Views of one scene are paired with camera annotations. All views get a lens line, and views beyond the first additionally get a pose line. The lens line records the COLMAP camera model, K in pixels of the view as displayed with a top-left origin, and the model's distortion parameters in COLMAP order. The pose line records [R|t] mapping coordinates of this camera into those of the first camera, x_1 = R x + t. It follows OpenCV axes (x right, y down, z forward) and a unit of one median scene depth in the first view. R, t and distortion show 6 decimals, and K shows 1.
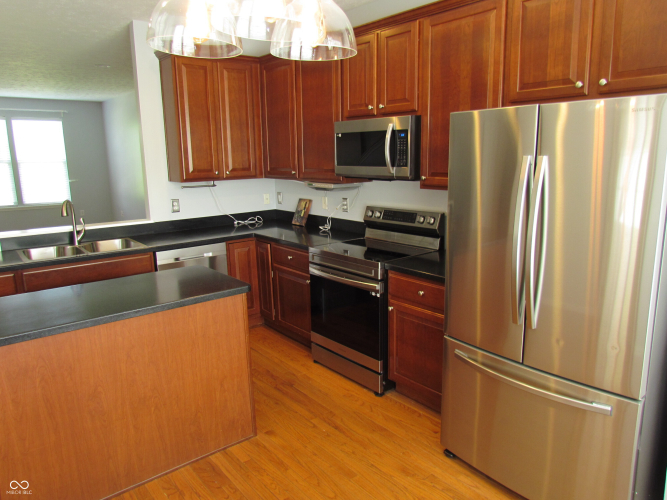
lens RADIAL K [[480.2, 0, 335.9], [0, 480.2, 254.5], [0, 0, 1]] dist [-0.018883, 0.001850]
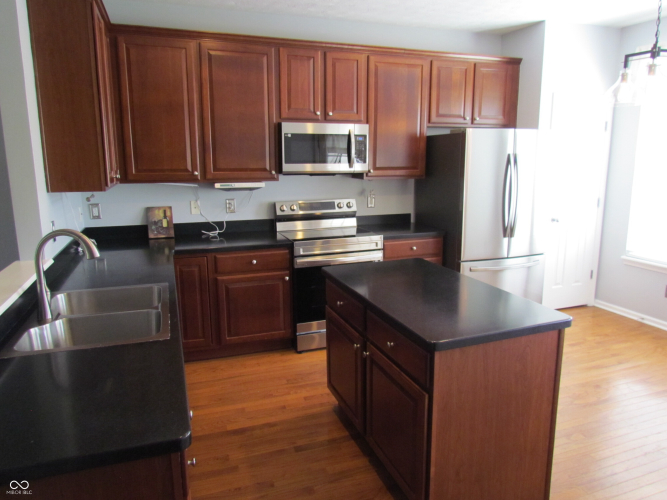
lens RADIAL K [[480.2, 0, 334.8], [0, 480.2, 248.9], [0, 0, 1]] dist [-0.018883, 0.001850]
pose [[0.316745, -0.161206, 0.934711, -0.822131], [0.194980, 0.975472, 0.102163, -0.074180], [-0.928254, 0.149890, 0.340408, 0.472314]]
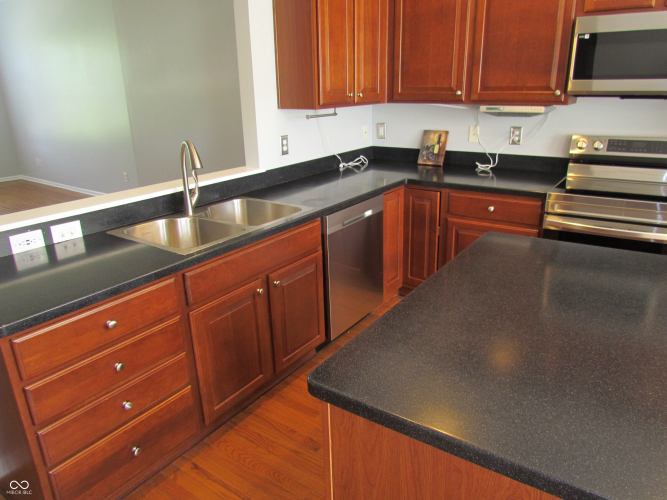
lens RADIAL K [[480.2, 0, 333.1], [0, 480.2, 248.2], [0, 0, 1]] dist [-0.018883, 0.001850]
pose [[0.960833, -0.093776, 0.260780, -0.475793], [0.063746, 0.990563, 0.121334, -0.034124], [-0.269697, -0.099958, 0.957743, 0.308858]]
